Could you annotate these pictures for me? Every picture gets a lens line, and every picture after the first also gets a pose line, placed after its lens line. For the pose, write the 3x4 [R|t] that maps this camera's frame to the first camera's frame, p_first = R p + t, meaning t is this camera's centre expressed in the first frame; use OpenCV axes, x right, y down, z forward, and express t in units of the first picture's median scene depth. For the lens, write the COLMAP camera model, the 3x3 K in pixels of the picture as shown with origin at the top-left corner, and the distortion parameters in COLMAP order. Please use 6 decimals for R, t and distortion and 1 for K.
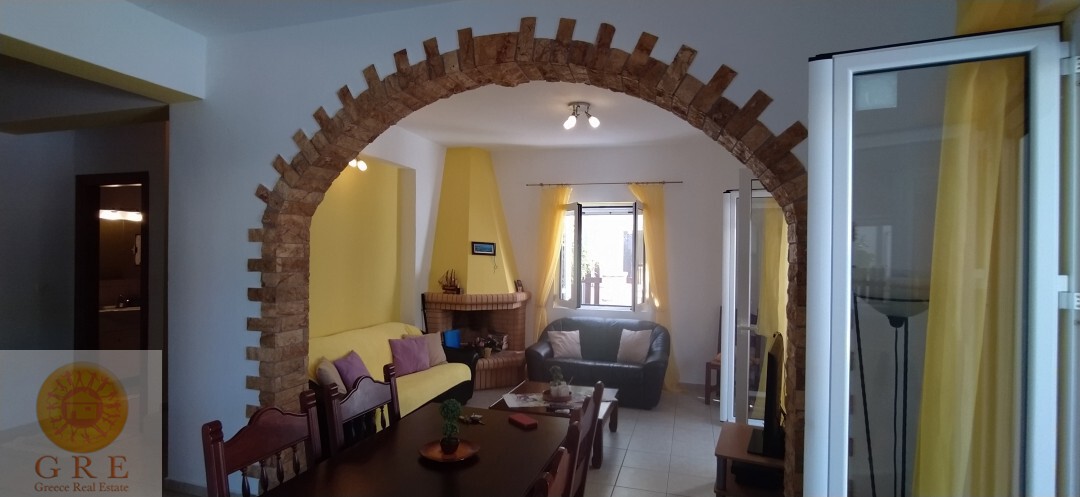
lens RADIAL K [[492.4, 0, 539.6], [0, 492.4, 251.8], [0, 0, 1]] dist [-0.018279, 0.004819]
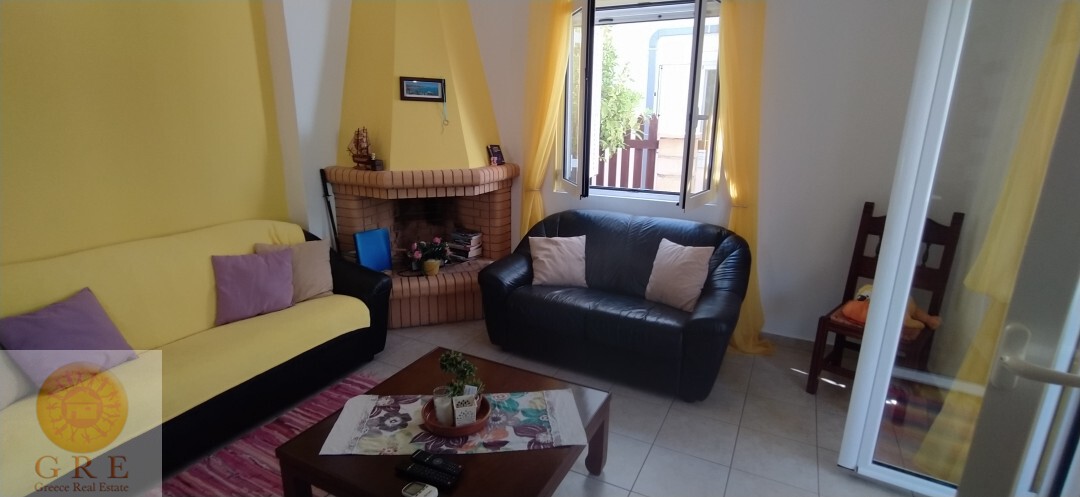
lens RADIAL K [[492.4, 0, 541.9], [0, 492.4, 245.0], [0, 0, 1]] dist [-0.018279, 0.004819]
pose [[0.983209, 0.039705, -0.178110, 0.134569], [0.009061, 0.964216, 0.264963, 0.018383], [0.182257, -0.262128, 0.947666, 0.455010]]
